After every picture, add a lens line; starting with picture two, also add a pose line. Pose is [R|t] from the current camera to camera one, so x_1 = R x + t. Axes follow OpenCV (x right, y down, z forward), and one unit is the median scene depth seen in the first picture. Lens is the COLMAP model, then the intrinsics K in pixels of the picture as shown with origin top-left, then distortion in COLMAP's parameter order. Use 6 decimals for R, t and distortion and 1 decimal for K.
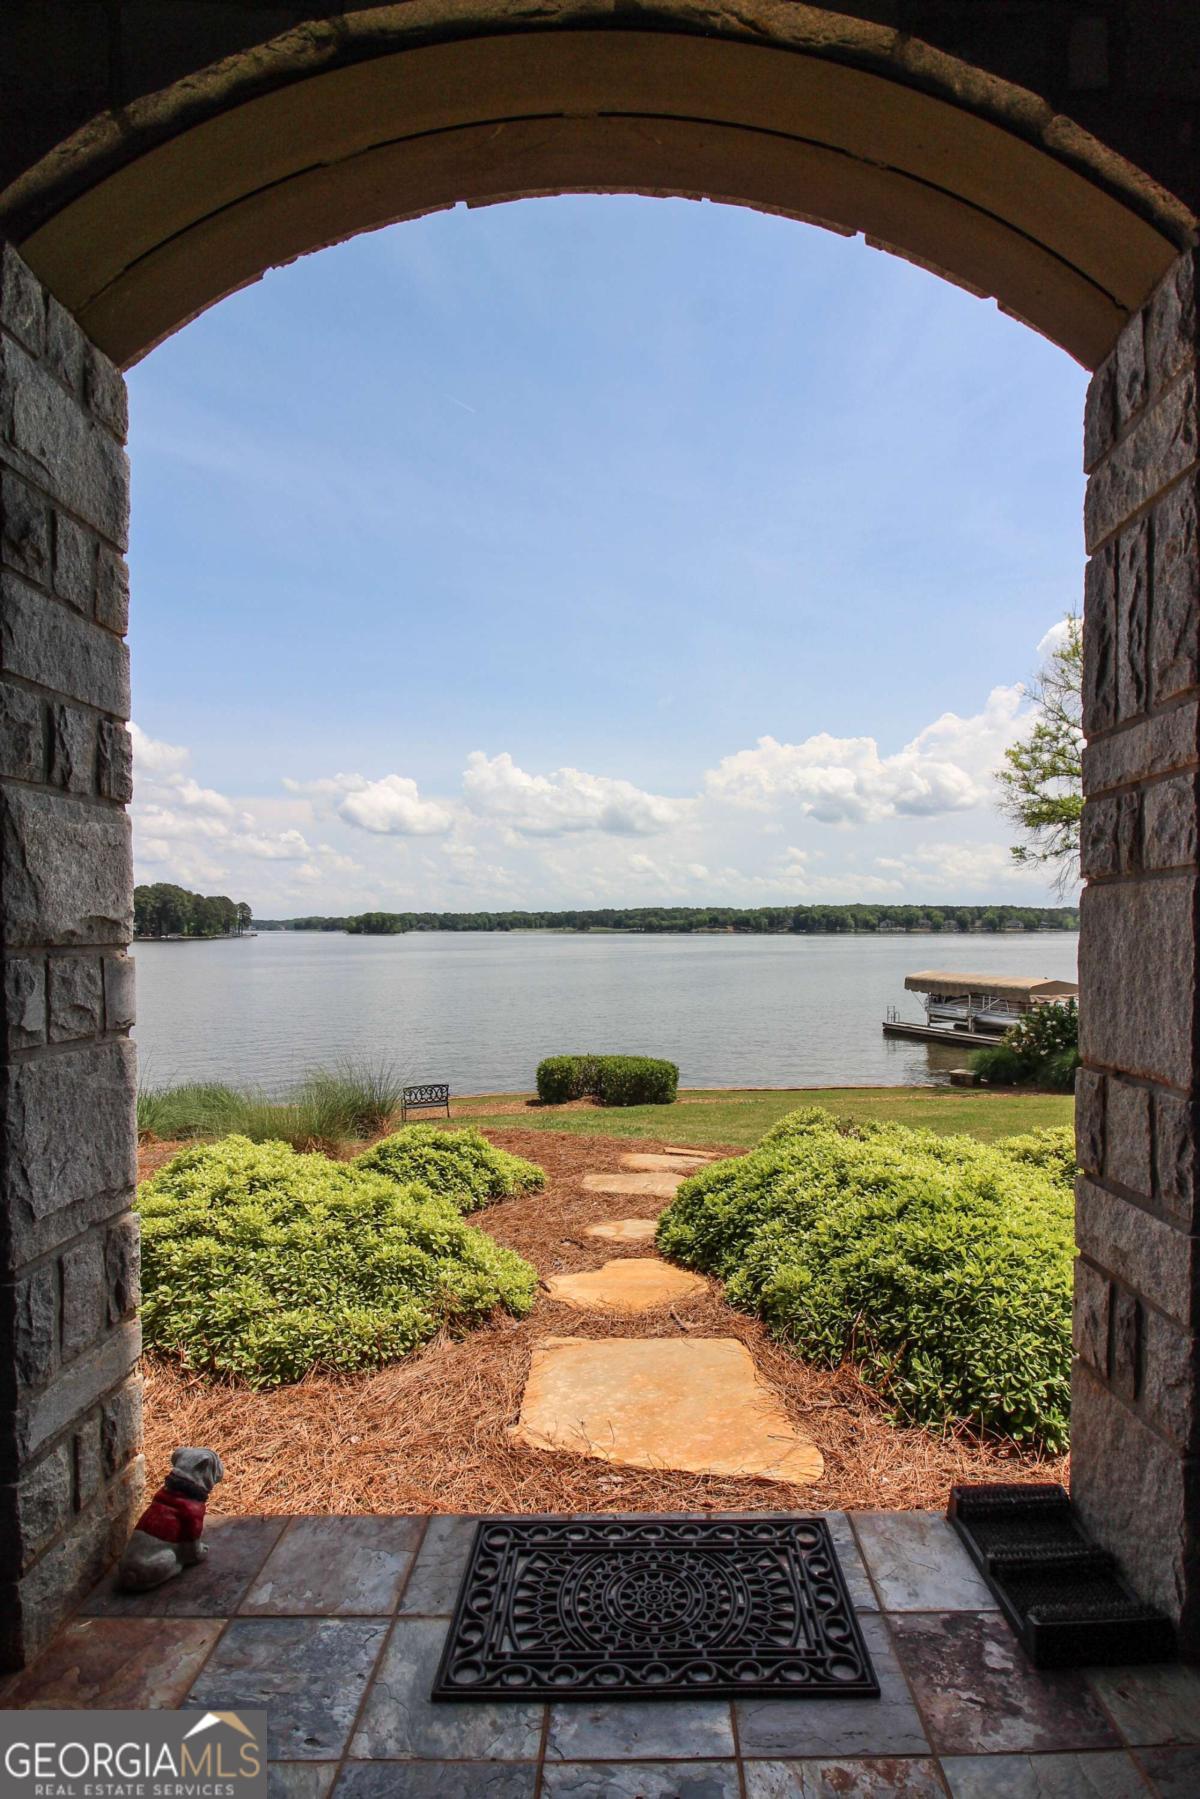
lens RADIAL K [[859.5, 0, 701.0], [0, 859.5, 956.3], [0, 0, 1]] dist [-0.000291, -0.013722]
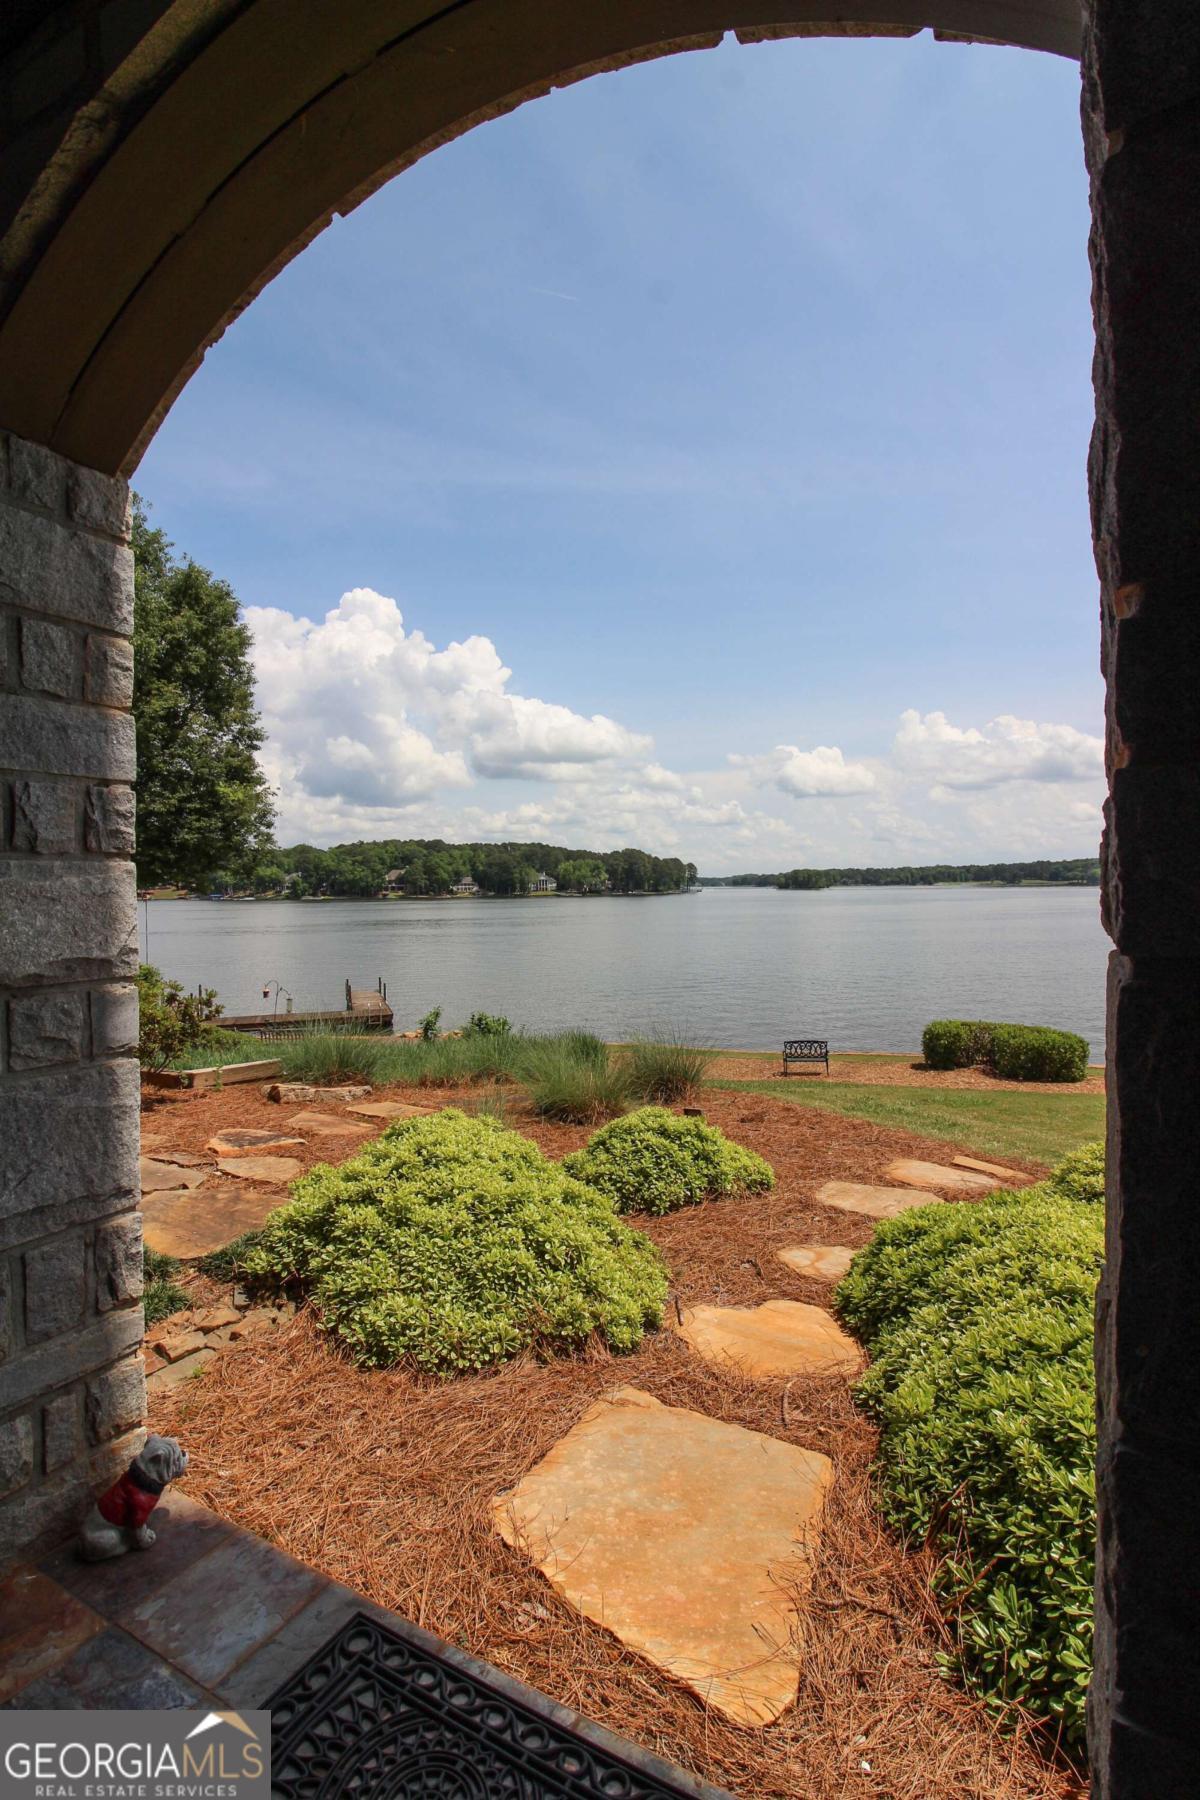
lens RADIAL K [[841.8, 0, 623.5], [0, 841.8, 902.2], [0, 0, 1]] dist [0.000060, -0.014771]
pose [[0.863050, 0.001292, -0.505118, 0.296170], [-0.009803, 0.999851, -0.014193, -0.066668], [0.505024, 0.017201, 0.862934, 0.233832]]
